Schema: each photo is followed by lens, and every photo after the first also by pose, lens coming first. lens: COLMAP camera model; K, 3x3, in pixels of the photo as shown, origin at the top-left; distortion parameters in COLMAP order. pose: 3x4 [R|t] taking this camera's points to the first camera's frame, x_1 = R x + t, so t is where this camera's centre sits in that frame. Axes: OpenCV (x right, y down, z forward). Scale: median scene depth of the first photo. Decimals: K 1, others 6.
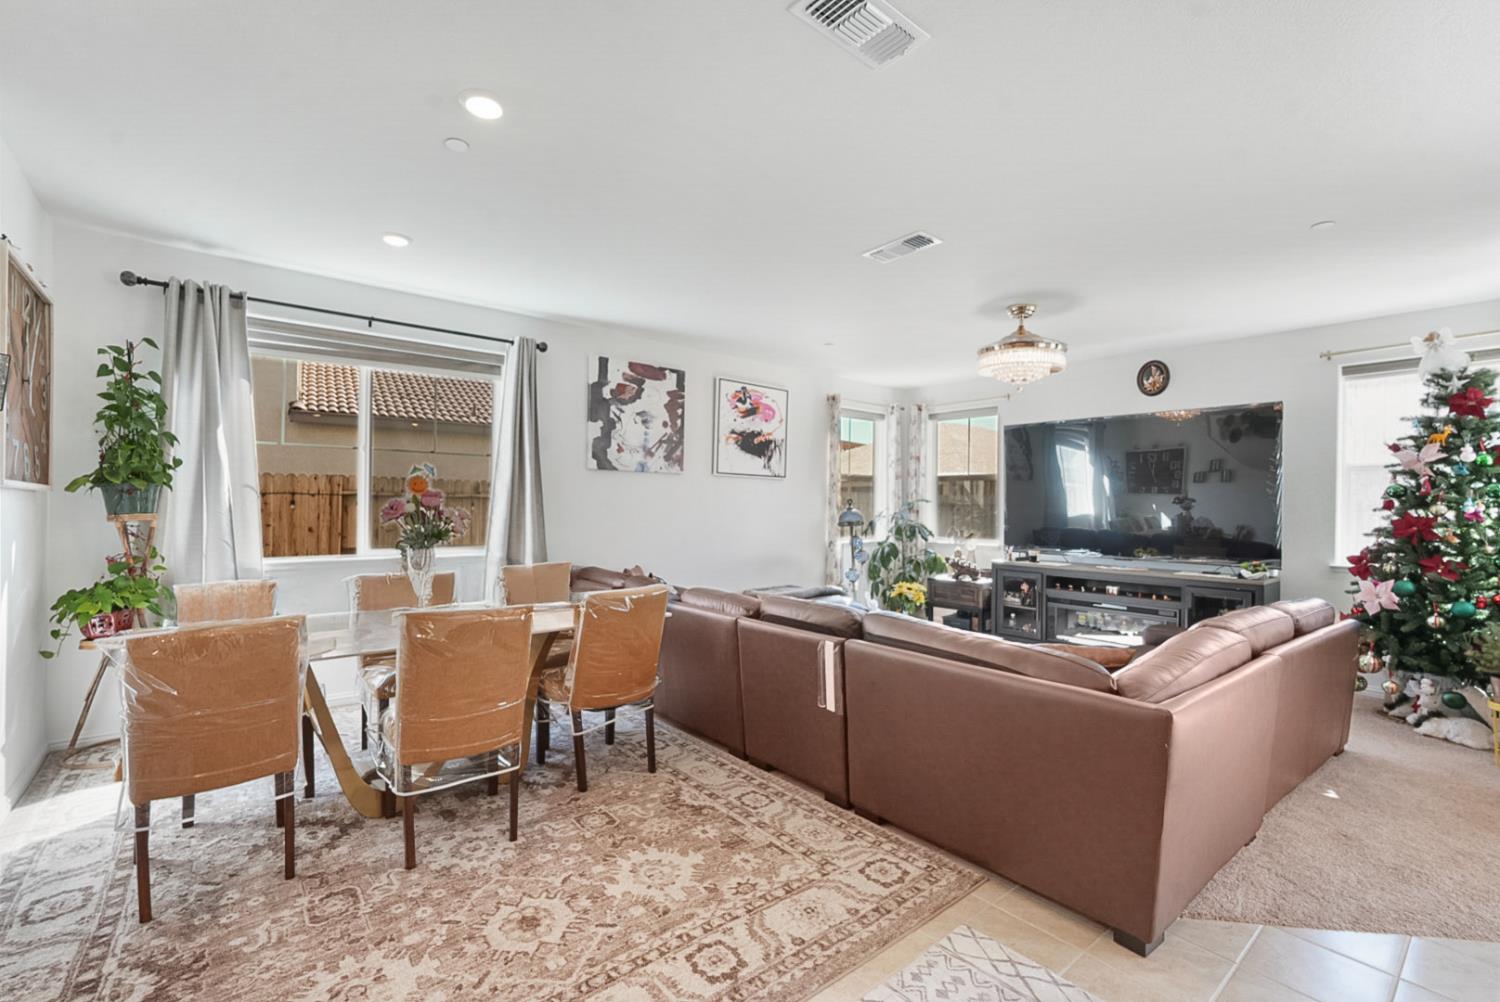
lens RADIAL K [[655.6, 0, 750.0], [0, 655.6, 501.0], [0, 0, 1]] dist [-0.001379, 0.000276]
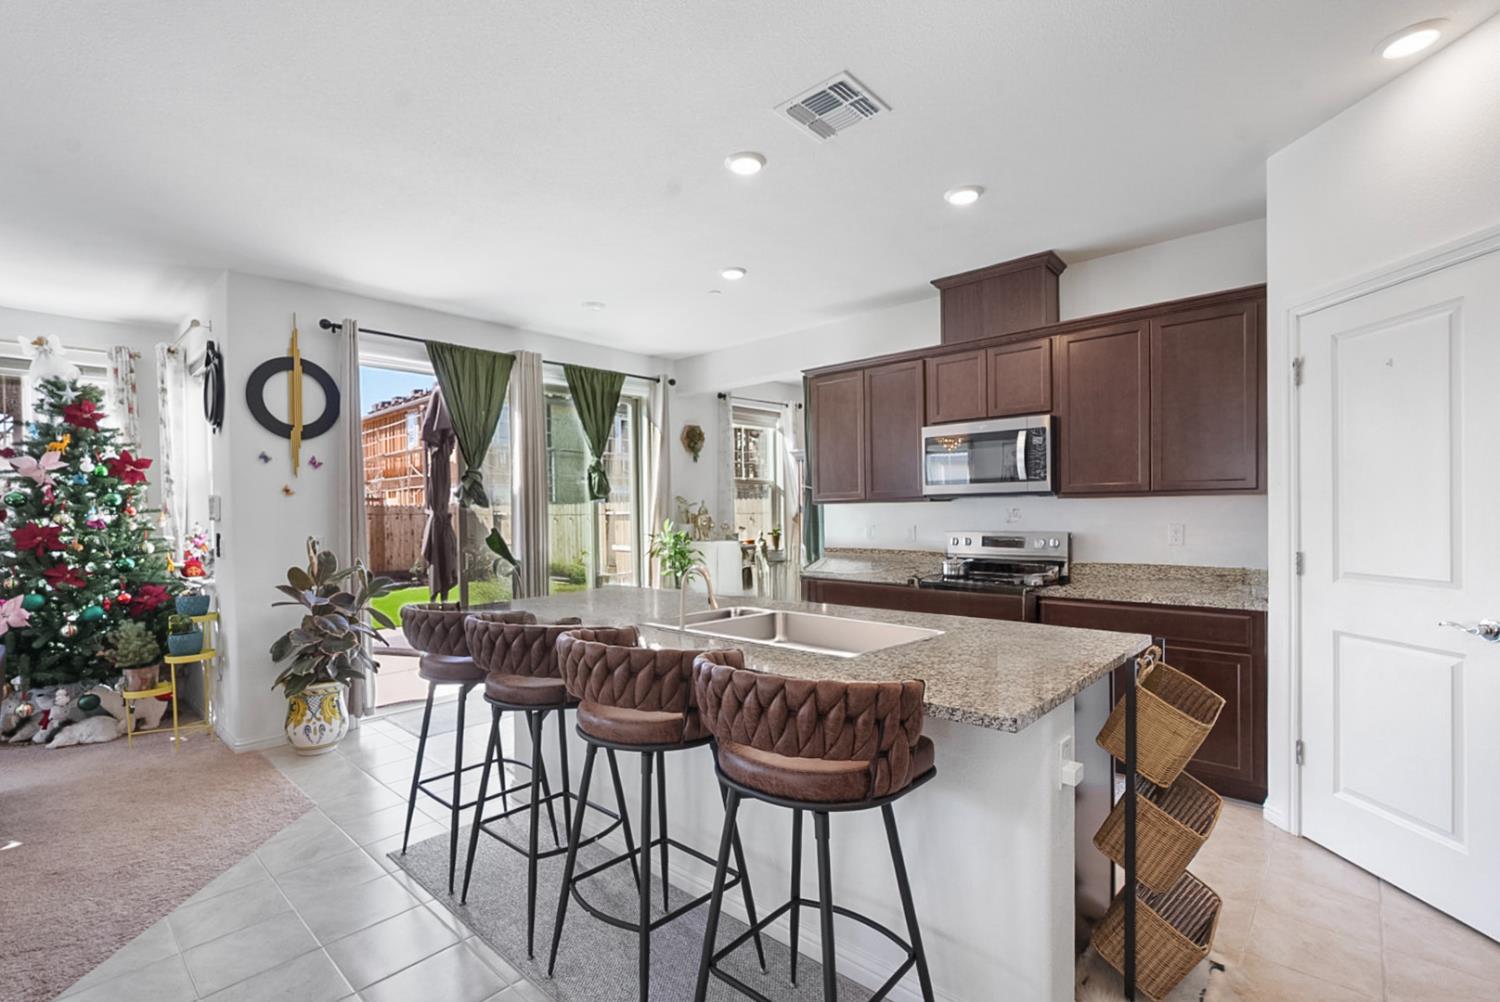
lens RADIAL K [[673.5, 0, 743.0], [0, 673.5, 517.1], [0, 0, 1]] dist [-0.000835, -0.000049]
pose [[-0.139591, -0.019117, 0.990025, -0.107462], [0.008330, 0.999756, 0.020480, -0.001398], [-0.990174, 0.011106, -0.139398, 0.115393]]
